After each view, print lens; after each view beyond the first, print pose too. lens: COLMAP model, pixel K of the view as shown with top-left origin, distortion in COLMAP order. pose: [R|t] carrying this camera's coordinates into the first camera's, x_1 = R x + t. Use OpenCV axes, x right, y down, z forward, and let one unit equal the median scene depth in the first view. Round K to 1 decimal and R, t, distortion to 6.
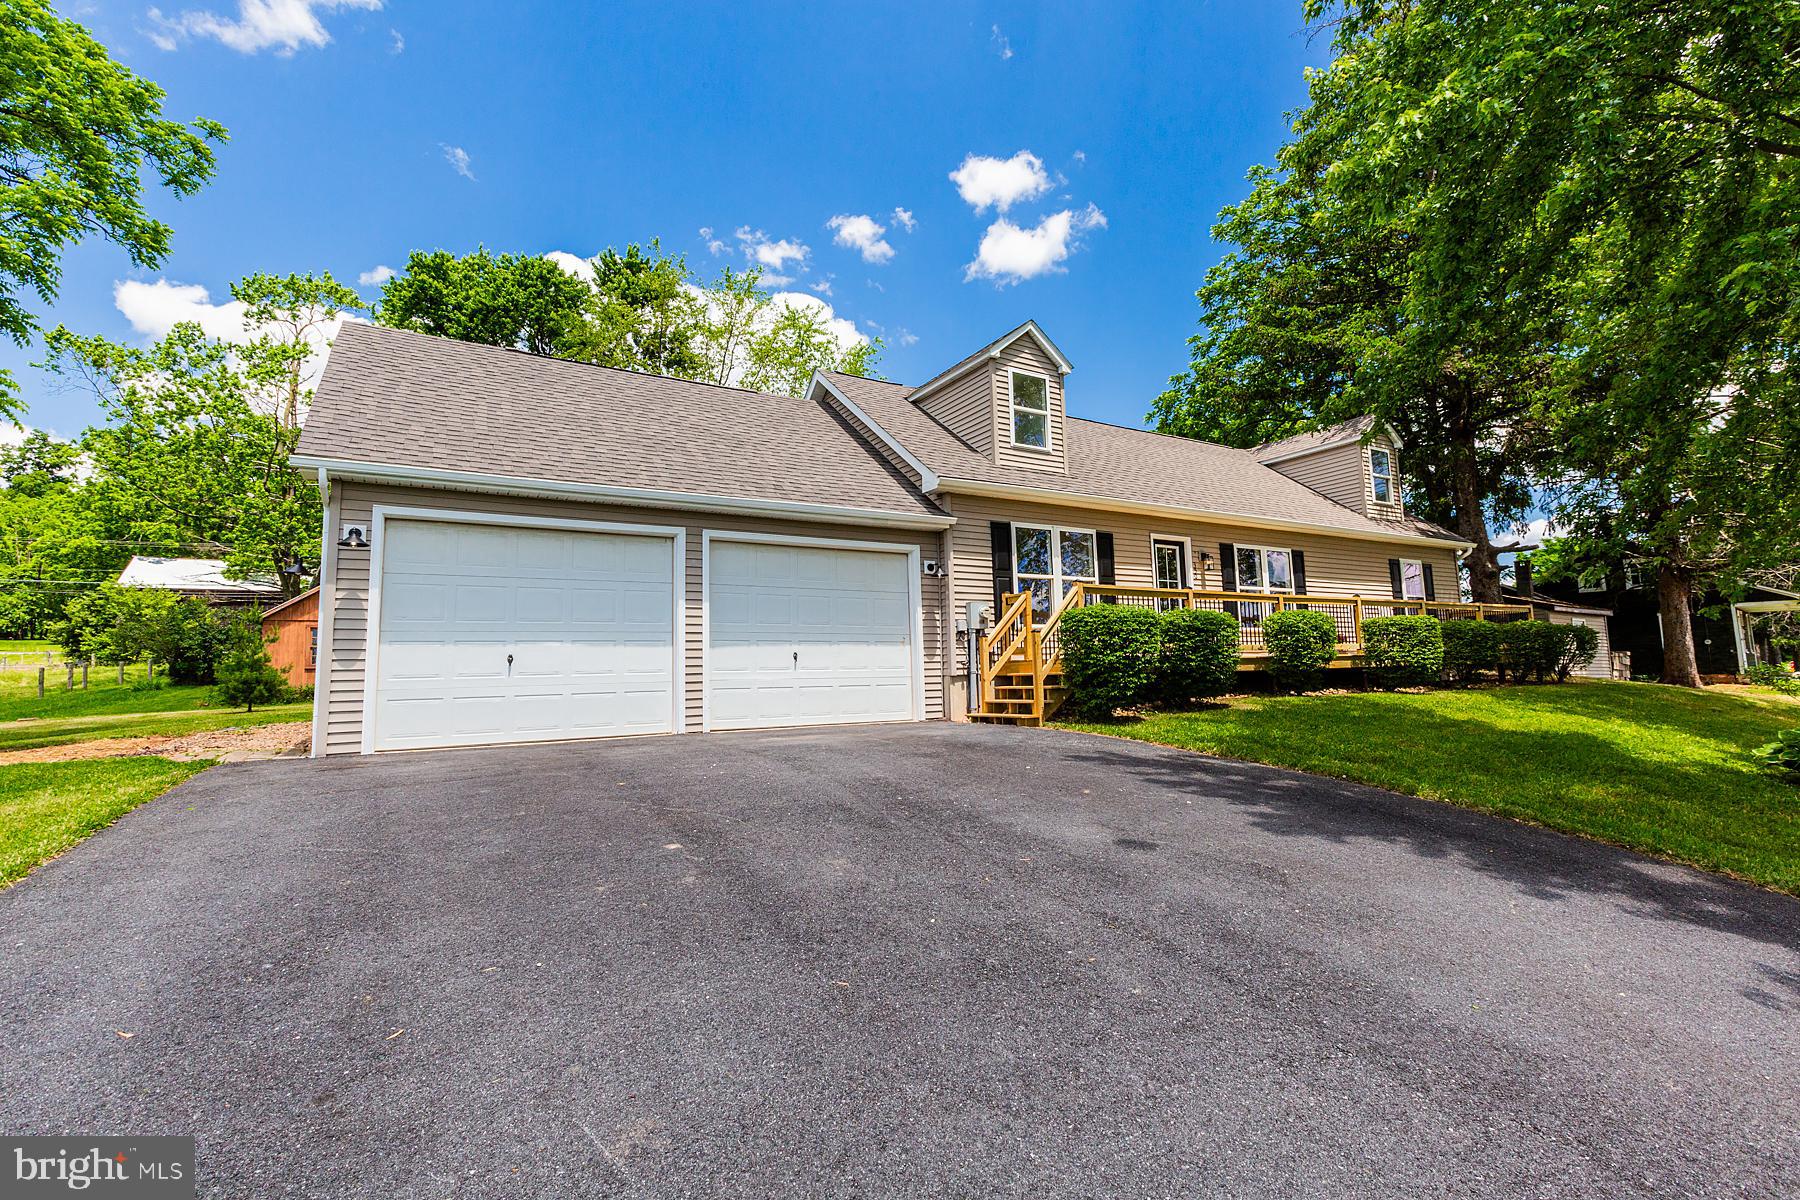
lens RADIAL K [[804.5, 0, 908.3], [0, 804.5, 593.6], [0, 0, 1]] dist [0.005224, 0.000190]
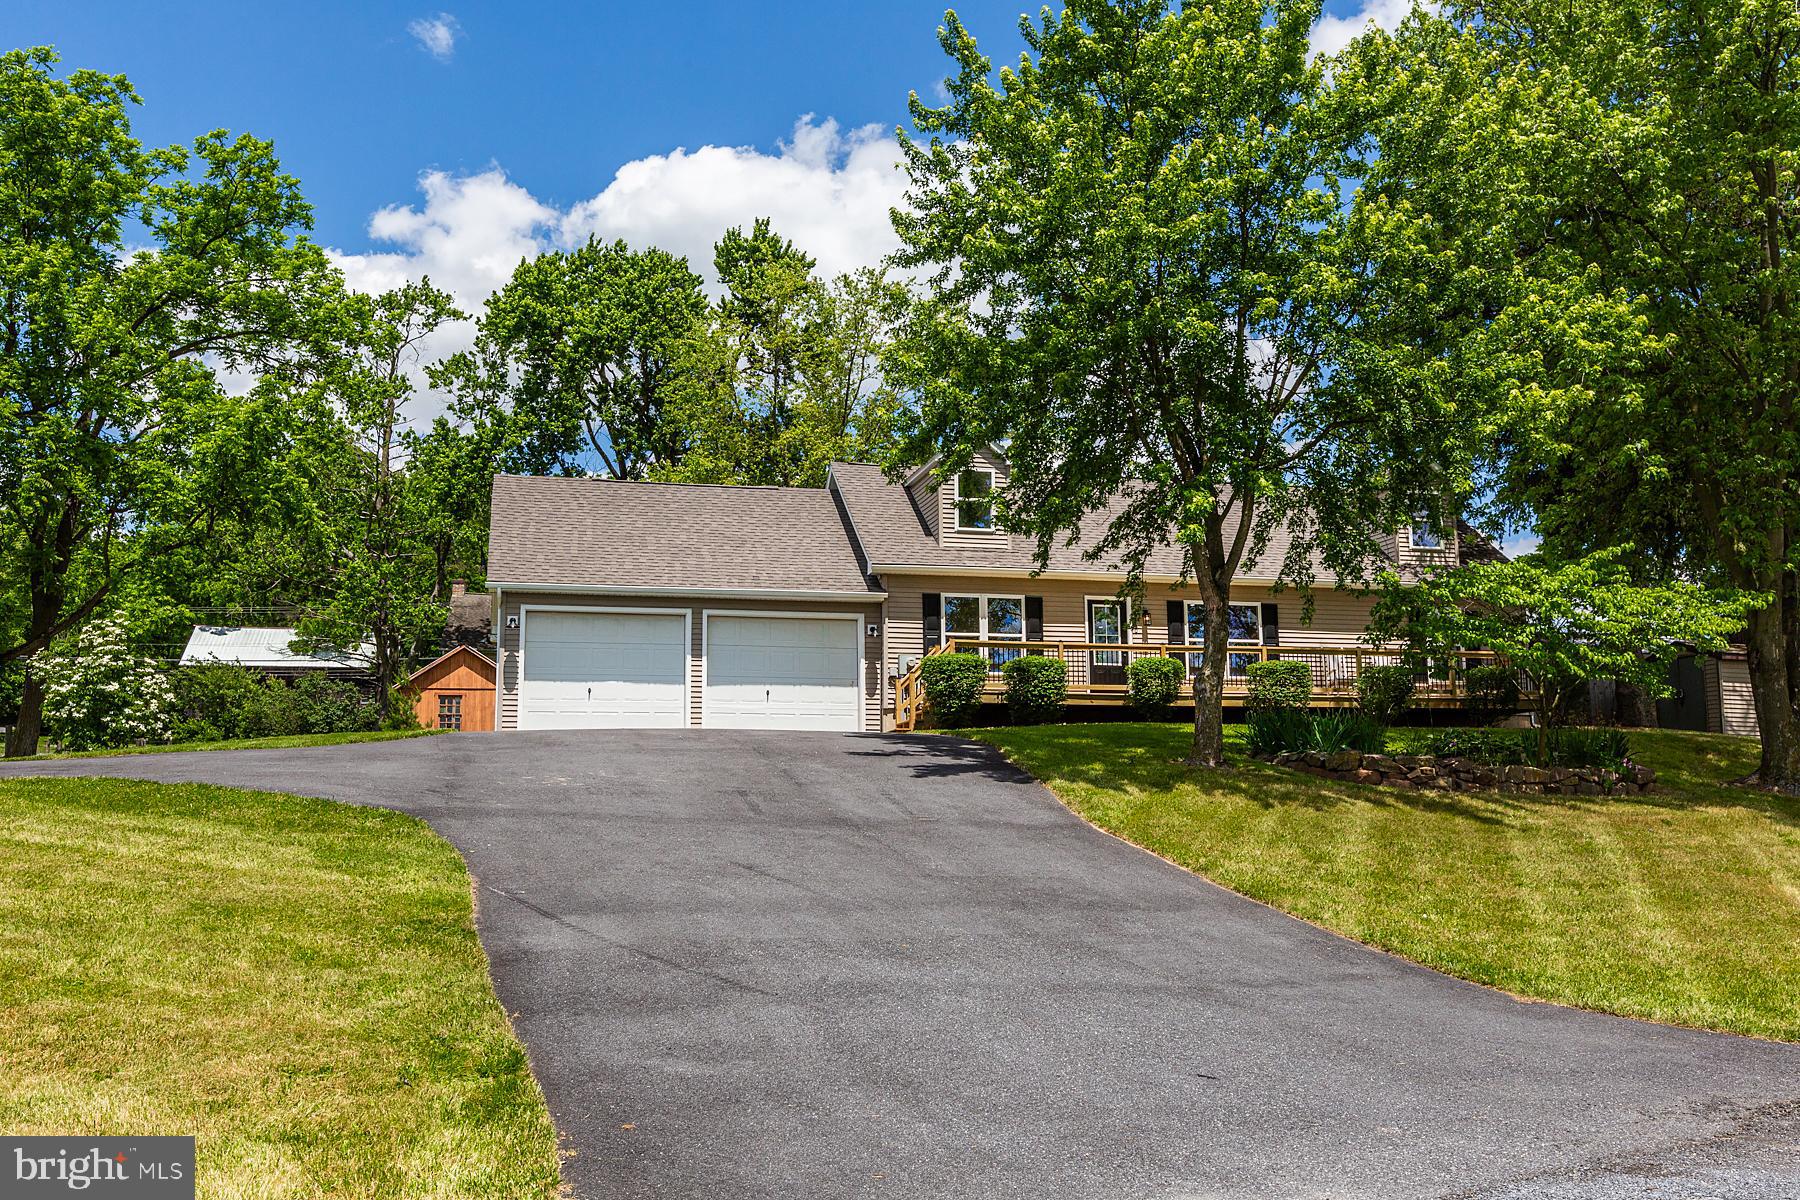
lens RADIAL K [[1524.0, 0, 895.2], [0, 1524.0, 600.9], [0, 0, 1]] dist [-0.014262, -0.001851]
pose [[0.956392, -0.027061, -0.290829, 0.802039], [0.014609, 0.998885, -0.044903, 0.034188], [0.291720, 0.038697, 0.955721, -1.427440]]
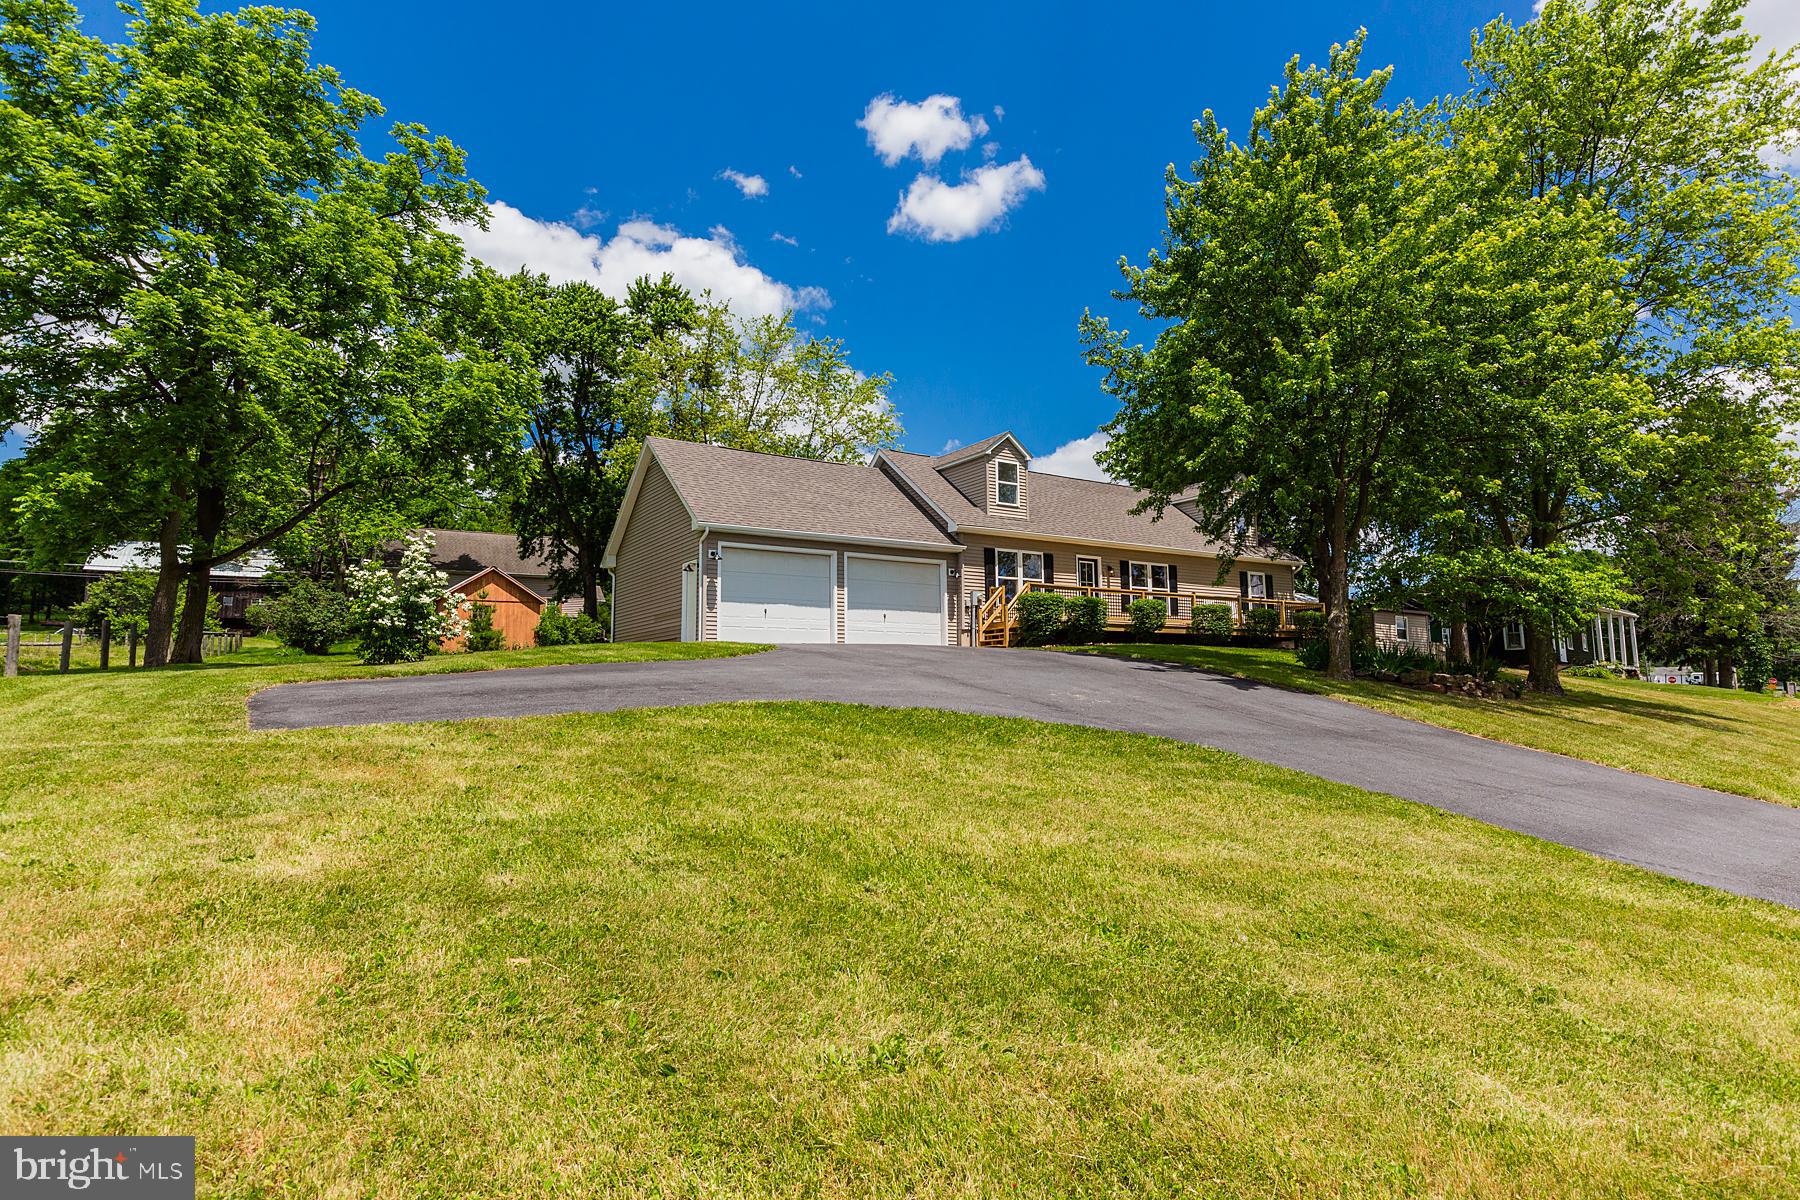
lens RADIAL K [[941.8, 0, 903.8], [0, 941.8, 602.3], [0, 0, 1]] dist [0.003929, 0.000911]
pose [[0.999490, 0.019929, 0.024947, -0.136458], [-0.020120, 0.999770, 0.007431, 0.023069], [-0.024793, -0.007929, 0.999661, -1.181058]]
